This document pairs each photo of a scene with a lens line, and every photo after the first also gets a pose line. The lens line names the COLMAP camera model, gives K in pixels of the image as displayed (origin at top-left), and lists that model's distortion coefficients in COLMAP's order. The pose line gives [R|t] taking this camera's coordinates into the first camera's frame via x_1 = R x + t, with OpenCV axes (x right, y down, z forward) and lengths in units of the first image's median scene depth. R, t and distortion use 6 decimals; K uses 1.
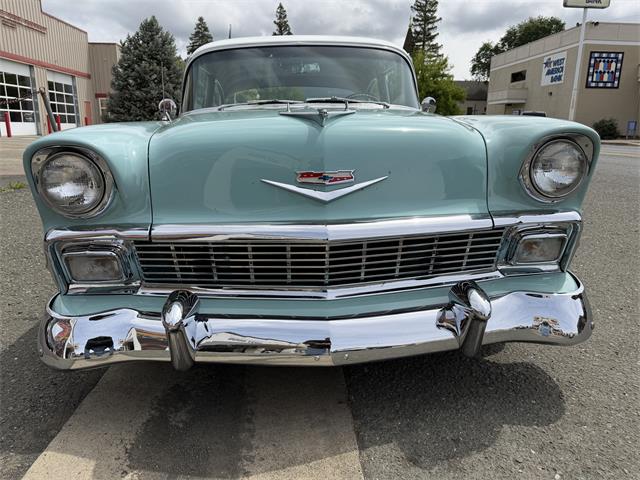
lens RADIAL K [[453.2, 0, 320.0], [0, 453.2, 240.0], [0, 0, 1]] dist [0.005716, -0.004555]
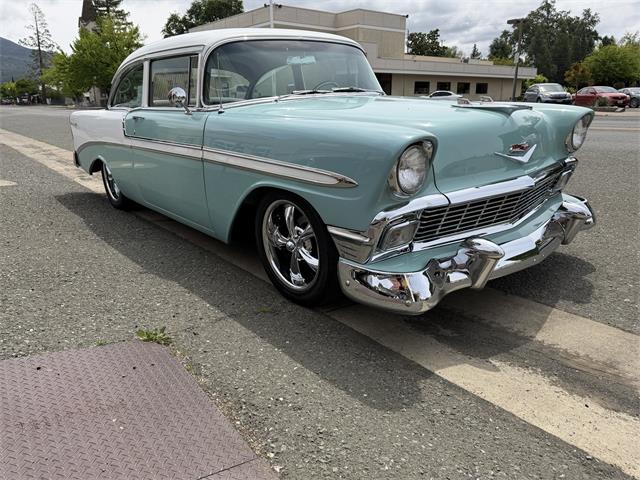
lens RADIAL K [[464.0, 0, 317.9], [0, 464.0, 223.9], [0, 0, 1]] dist [0.006780, -0.001761]
pose [[0.811424, -0.173778, 0.558025, -0.153608], [0.163287, 0.984159, 0.069046, -0.010345], [-0.561184, 0.035092, 0.826947, 0.005896]]
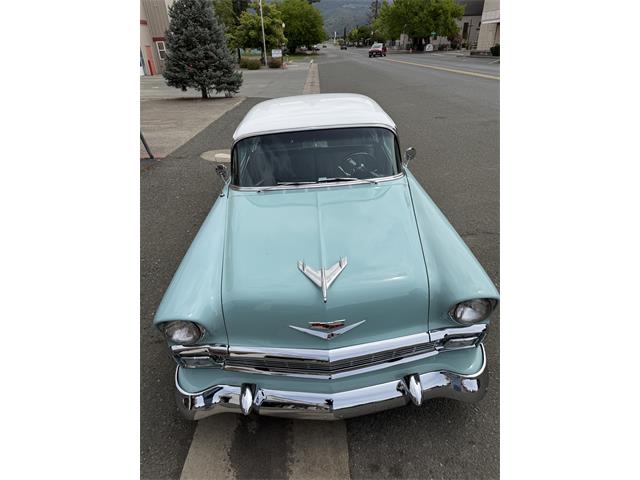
lens RADIAL K [[340.7, 0, 318.5], [0, 340.7, 236.9], [0, 0, 1]] dist [0.001008, -0.000477]
pose [[0.997848, -0.015548, -0.063699, 0.006528], [0.032180, 0.962556, 0.269167, -0.081569], [0.057129, -0.270637, 0.960985, -0.012653]]
